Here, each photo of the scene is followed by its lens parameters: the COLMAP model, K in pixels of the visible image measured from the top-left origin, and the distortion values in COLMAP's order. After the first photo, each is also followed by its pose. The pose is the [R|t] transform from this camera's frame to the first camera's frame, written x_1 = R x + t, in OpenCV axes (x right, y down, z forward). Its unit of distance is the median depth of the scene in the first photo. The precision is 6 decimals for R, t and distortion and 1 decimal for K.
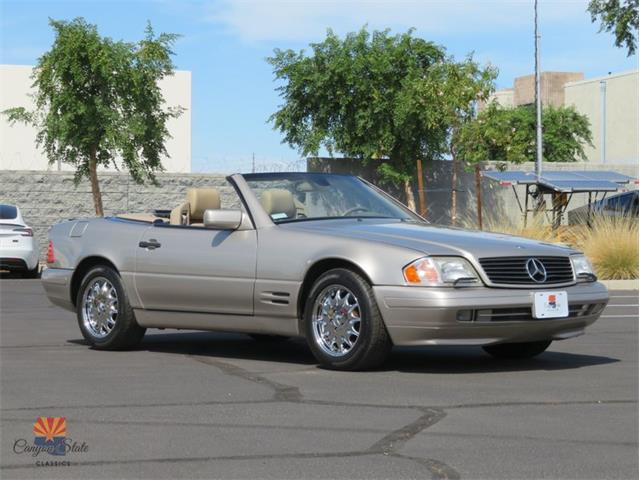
lens RADIAL K [[1759.7, 0, 320.0], [0, 1759.7, 240.0], [0, 0, 1]] dist [0.006132, -0.143763]
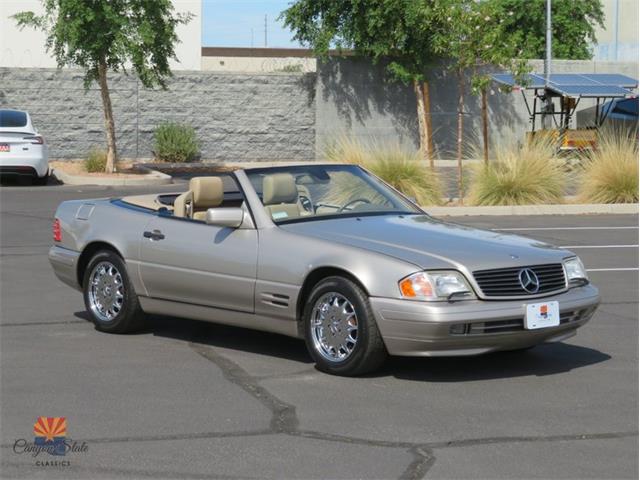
lens RADIAL K [[1759.7, 0, 320.0], [0, 1759.7, 240.0], [0, 0, 1]] dist [0.006132, -0.143763]
pose [[0.999950, 0.007568, -0.006571, 0.002378], [-0.007010, 0.996672, 0.081210, -0.028236], [0.007163, -0.081160, 0.996675, -0.007203]]
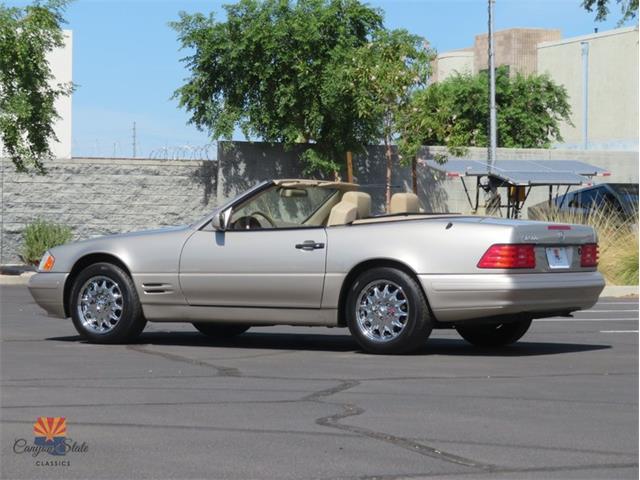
lens RADIAL K [[2396.4, 0, 320.0], [0, 2396.4, 240.0], [0, 0, 1]] dist [-0.013692, 2.101468]
pose [[0.999134, 0.005451, 0.041254, -0.006651], [-0.005464, 0.999985, 0.000194, -0.000439], [-0.041253, -0.000420, 0.999149, -0.167624]]
